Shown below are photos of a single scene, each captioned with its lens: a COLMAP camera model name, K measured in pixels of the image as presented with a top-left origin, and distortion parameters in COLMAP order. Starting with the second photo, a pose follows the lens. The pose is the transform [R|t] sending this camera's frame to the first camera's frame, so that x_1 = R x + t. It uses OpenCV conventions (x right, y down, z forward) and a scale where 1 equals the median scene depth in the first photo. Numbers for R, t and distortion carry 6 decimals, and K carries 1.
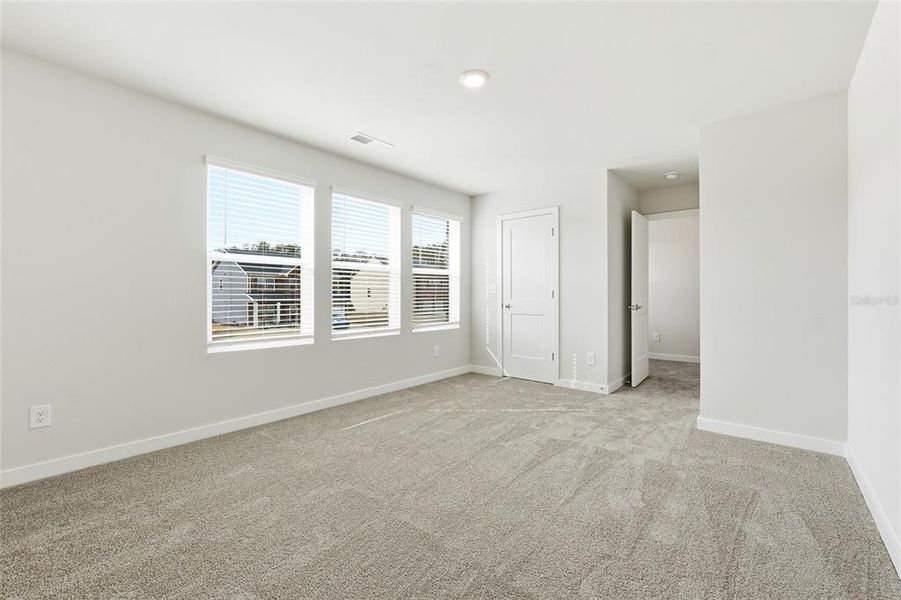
lens RADIAL K [[273.1, 0, 450.1], [0, 273.1, 297.5], [0, 0, 1]] dist [-0.007293, 0.000089]
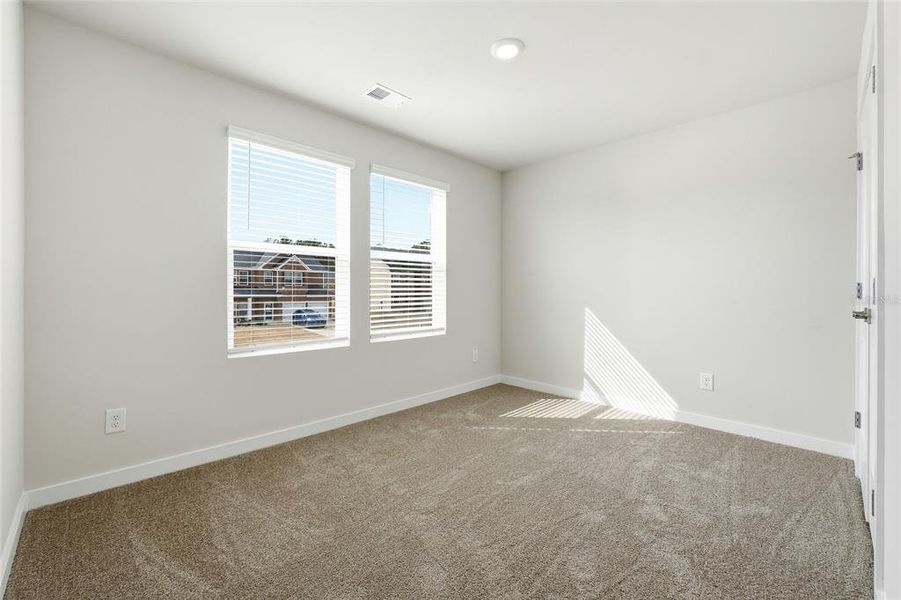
lens RADIAL K [[378.6, 0, 450.9], [0, 378.6, 297.0], [0, 0, 1]] dist [-0.012222, 0.000767]
pose [[0.996930, -0.001421, 0.078290, -0.275193], [0.000786, 0.999966, 0.008149, 0.003247], [-0.078299, -0.008063, 0.996897, -0.224307]]
